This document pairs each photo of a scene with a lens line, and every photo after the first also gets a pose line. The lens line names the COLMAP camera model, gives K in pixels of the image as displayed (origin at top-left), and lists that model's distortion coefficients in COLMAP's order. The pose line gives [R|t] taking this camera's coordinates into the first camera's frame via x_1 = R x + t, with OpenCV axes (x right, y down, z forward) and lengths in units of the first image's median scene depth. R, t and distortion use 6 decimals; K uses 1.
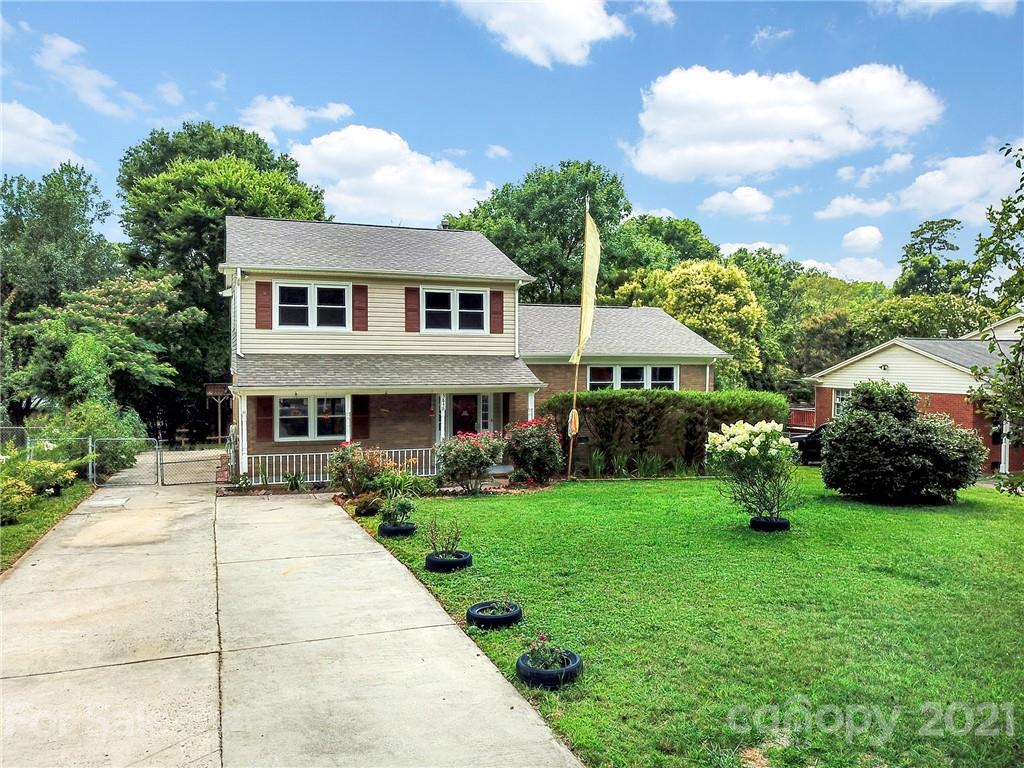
lens RADIAL K [[802.5, 0, 513.5], [0, 802.5, 385.7], [0, 0, 1]] dist [-0.010054, -0.019083]
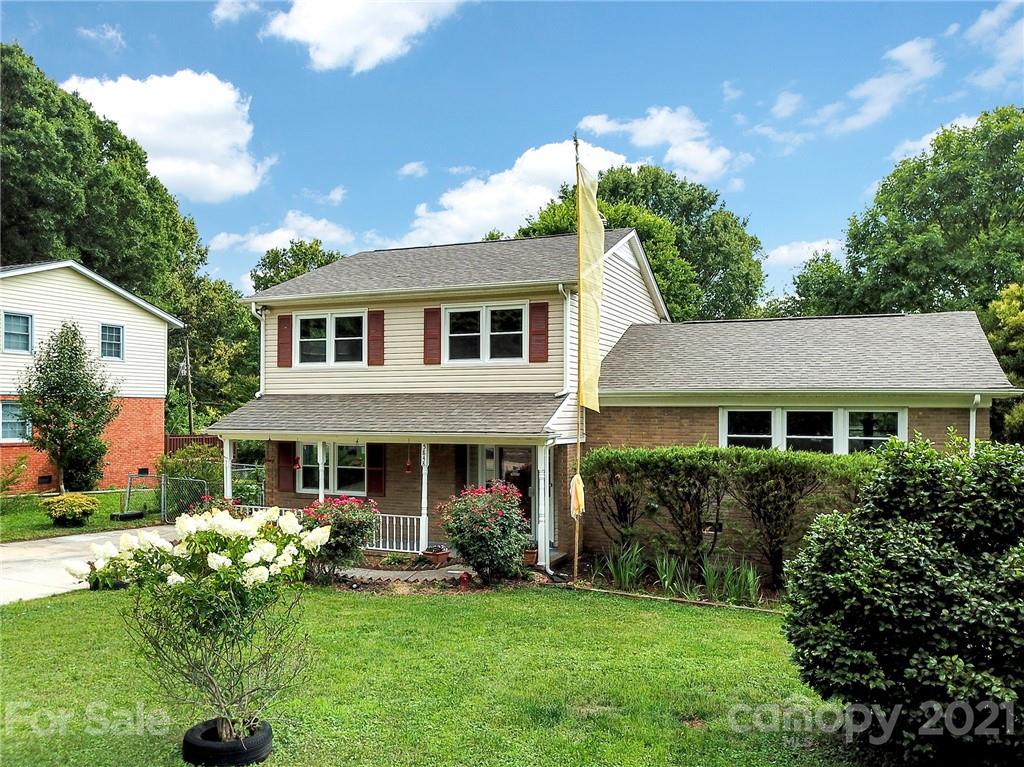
lens RADIAL K [[802.5, 0, 498.5], [0, 802.5, 396.4], [0, 0, 1]] dist [-0.010054, -0.019083]
pose [[0.721806, -0.012172, -0.691988, 0.457358], [-0.023276, 0.998853, -0.041849, -0.004927], [0.691703, 0.046314, 0.720695, 0.478135]]
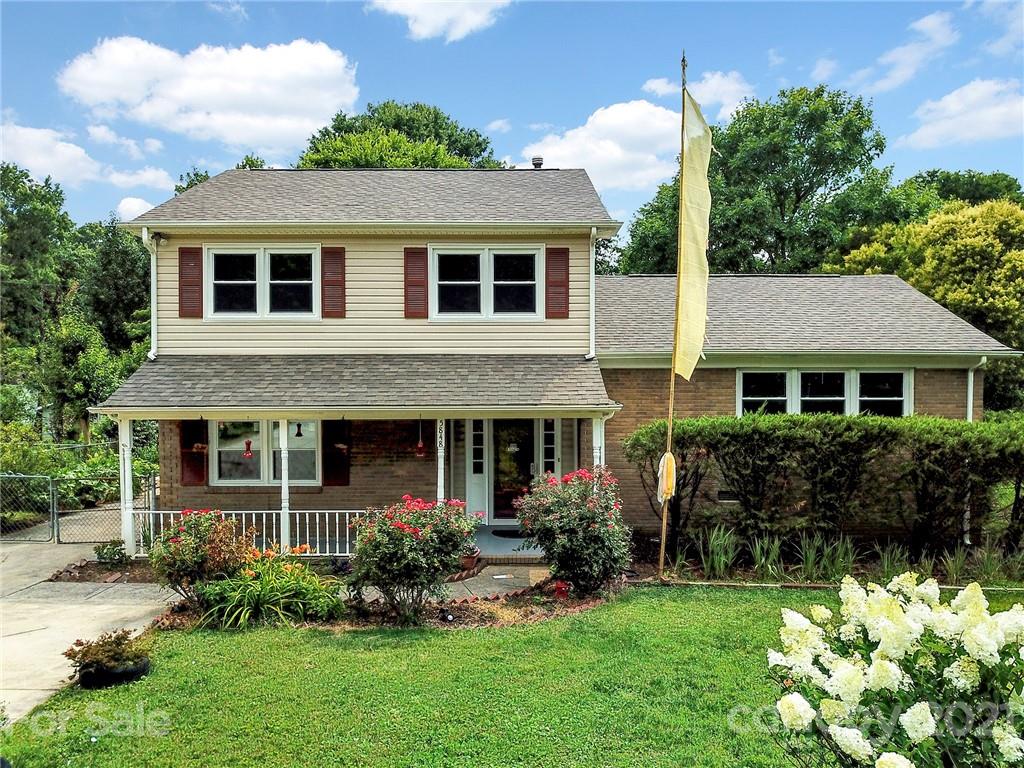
lens RADIAL K [[802.5, 0, 506.9], [0, 802.5, 370.6], [0, 0, 1]] dist [-0.010054, -0.019083]
pose [[0.937104, 0.002136, -0.349045, 0.159063], [-0.006548, 0.999913, -0.011460, -0.019254], [0.348990, 0.013024, 0.937036, 0.431854]]
